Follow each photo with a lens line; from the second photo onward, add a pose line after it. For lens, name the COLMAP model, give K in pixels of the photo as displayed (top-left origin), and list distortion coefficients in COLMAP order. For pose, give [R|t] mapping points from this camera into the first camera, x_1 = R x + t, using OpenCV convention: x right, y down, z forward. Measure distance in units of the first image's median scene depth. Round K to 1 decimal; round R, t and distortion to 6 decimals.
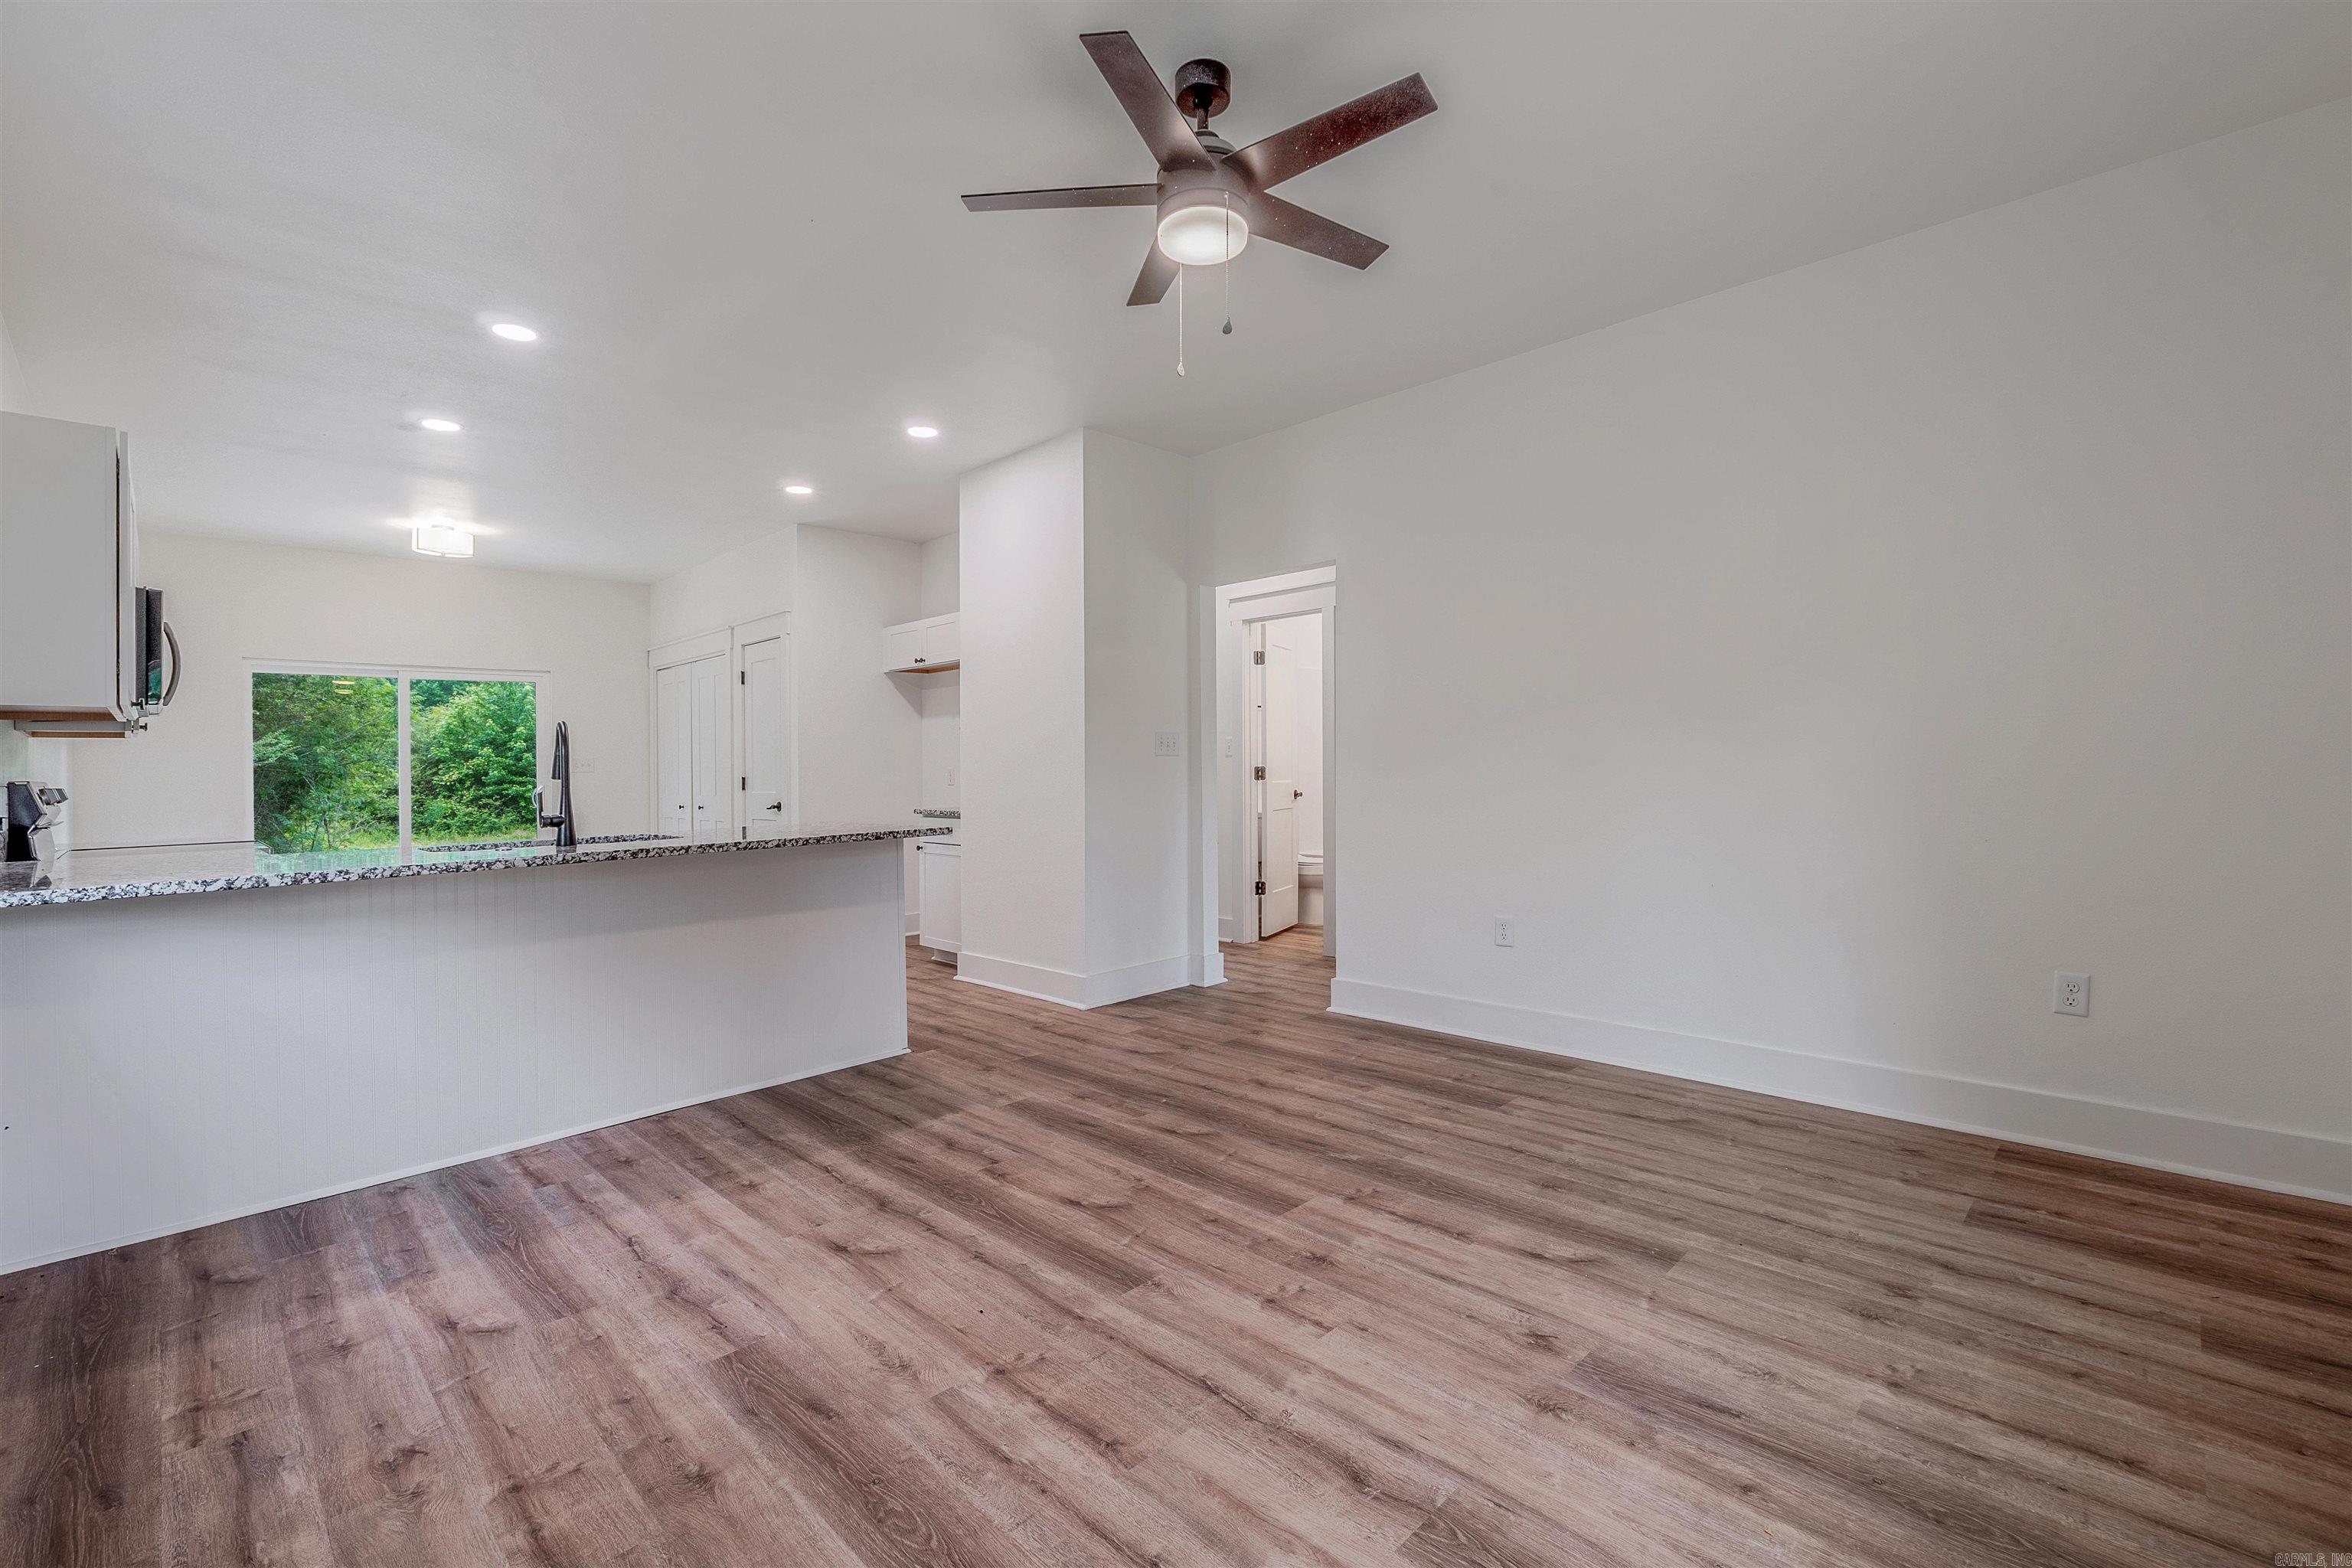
lens RADIAL K [[1010.7, 0, 1179.4], [0, 1010.7, 785.2], [0, 0, 1]] dist [-0.004364, -0.000401]
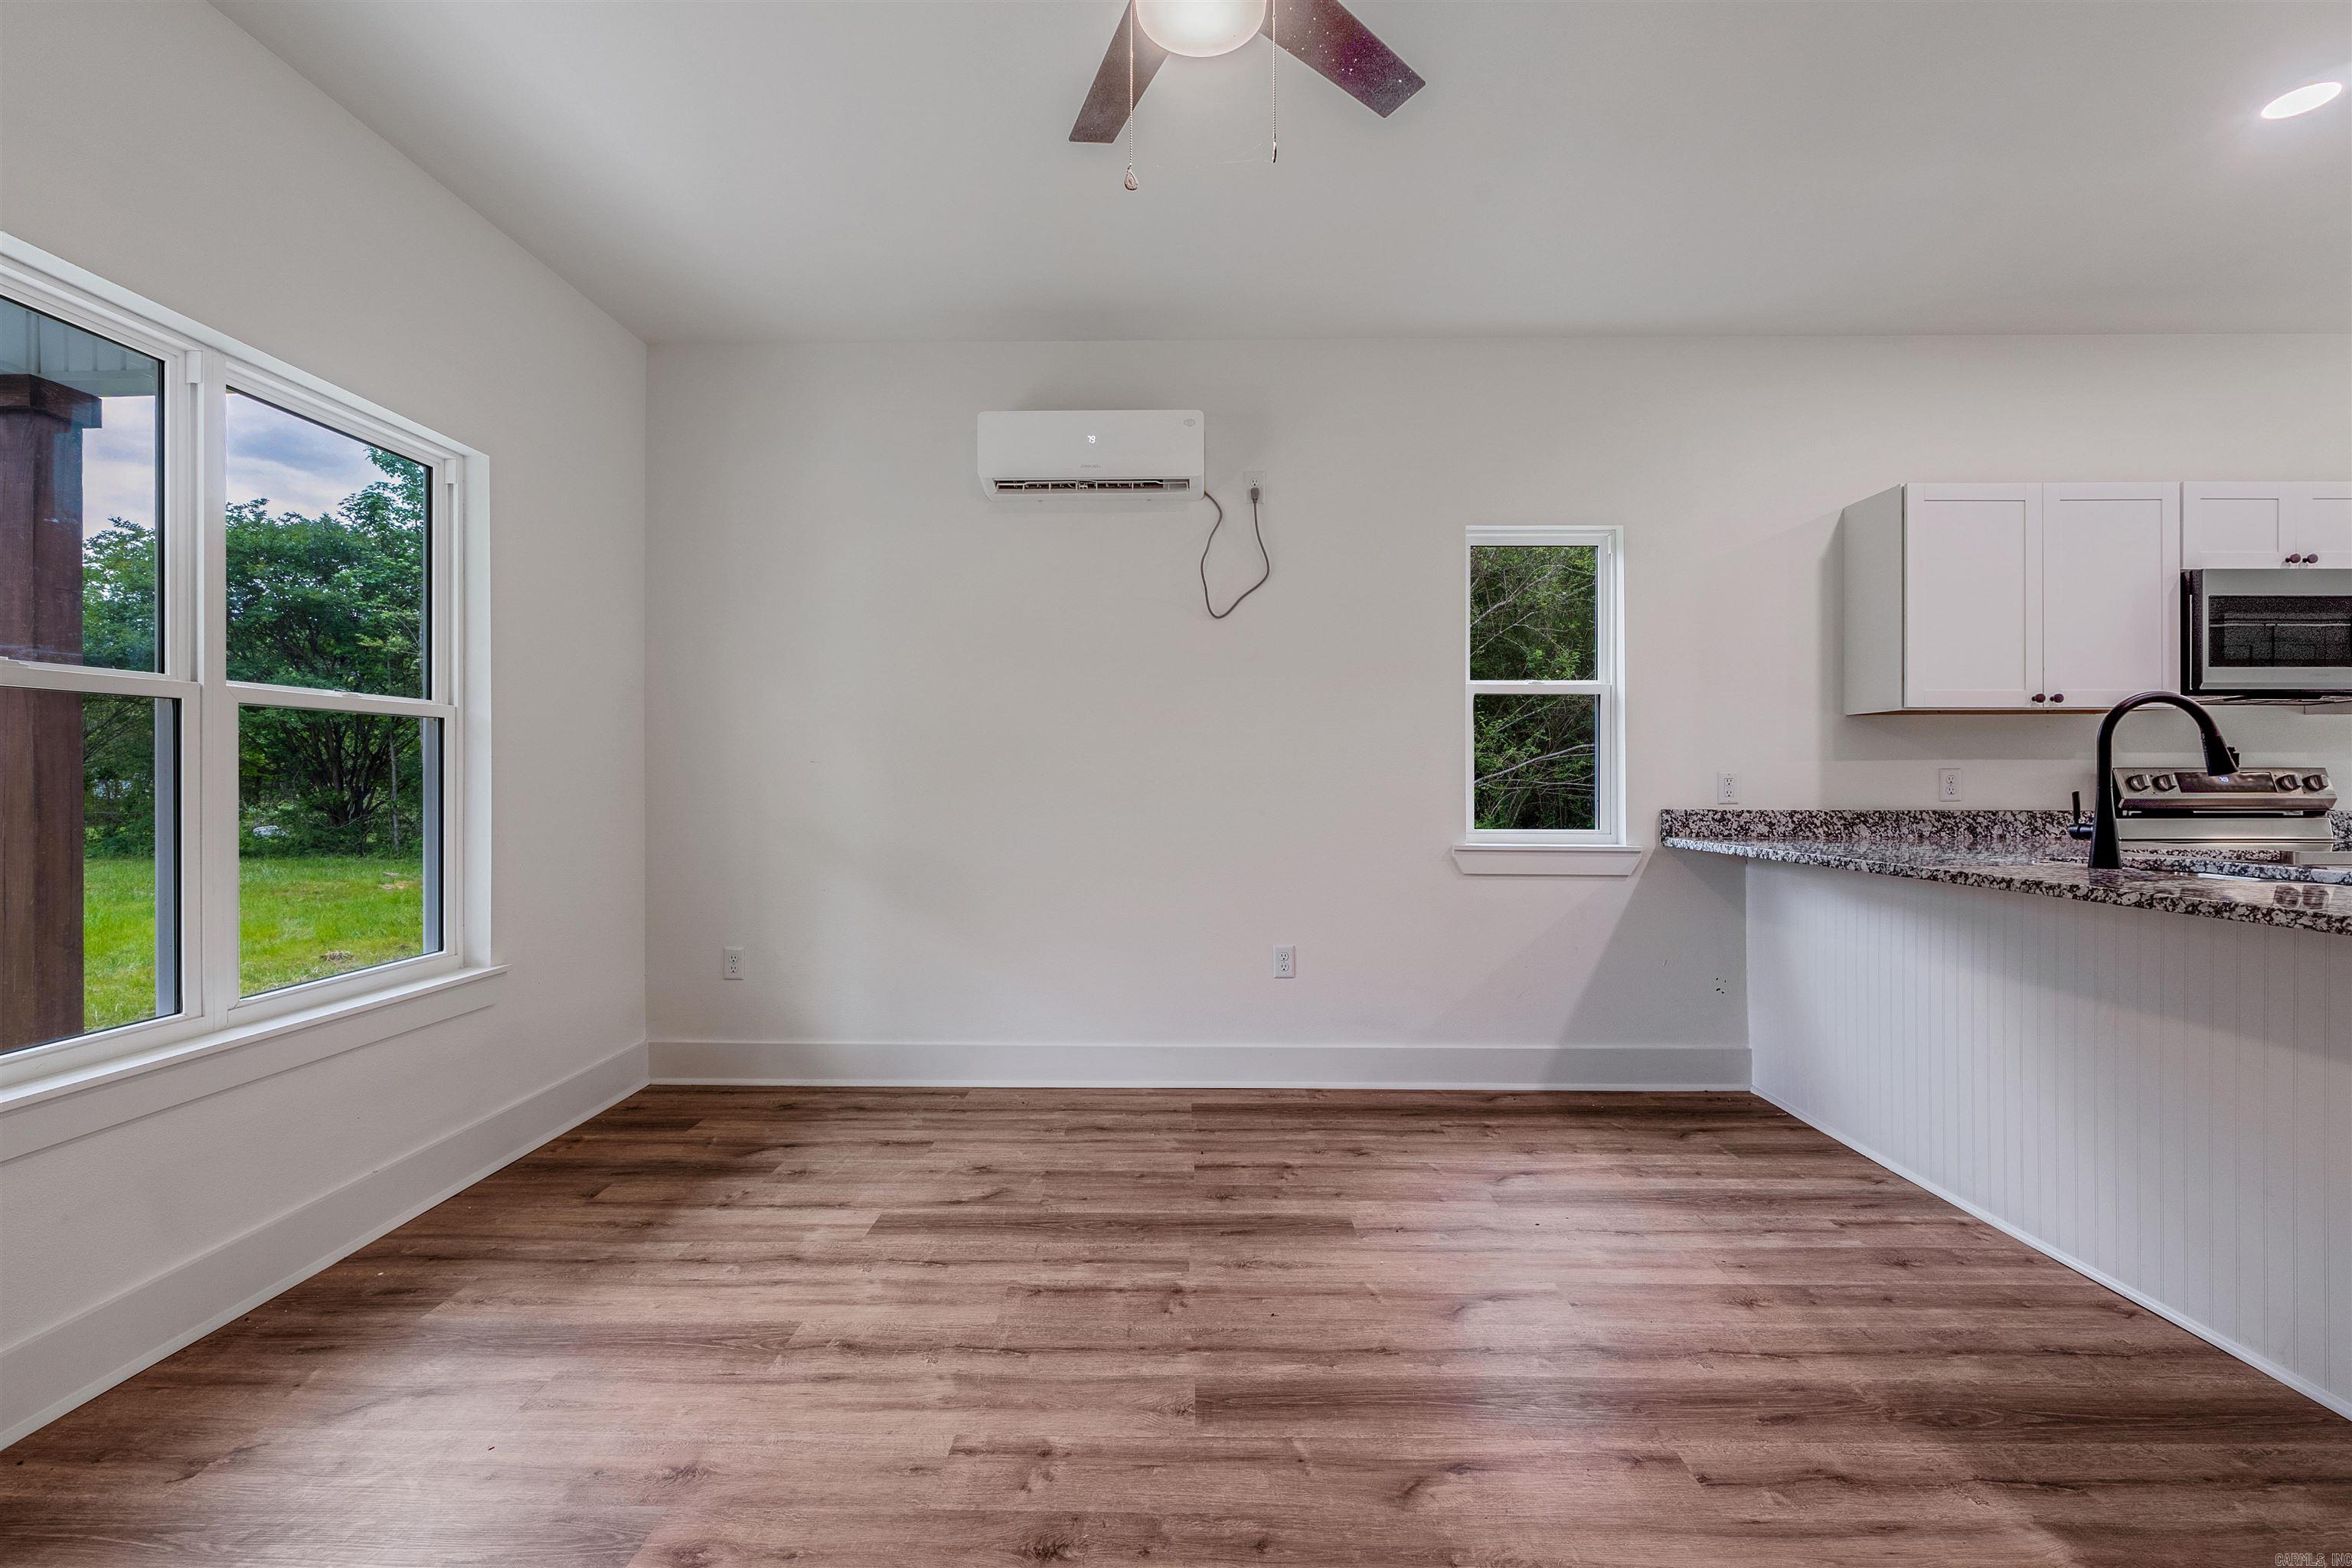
lens RADIAL K [[1010.7, 0, 1174.0], [0, 1010.7, 772.8], [0, 0, 1]] dist [-0.004364, -0.000401]
pose [[-0.723043, 0.018222, -0.690562, 0.364002], [0.003410, 0.999734, 0.022810, -0.026162], [0.690794, 0.014138, -0.722913, 1.075713]]
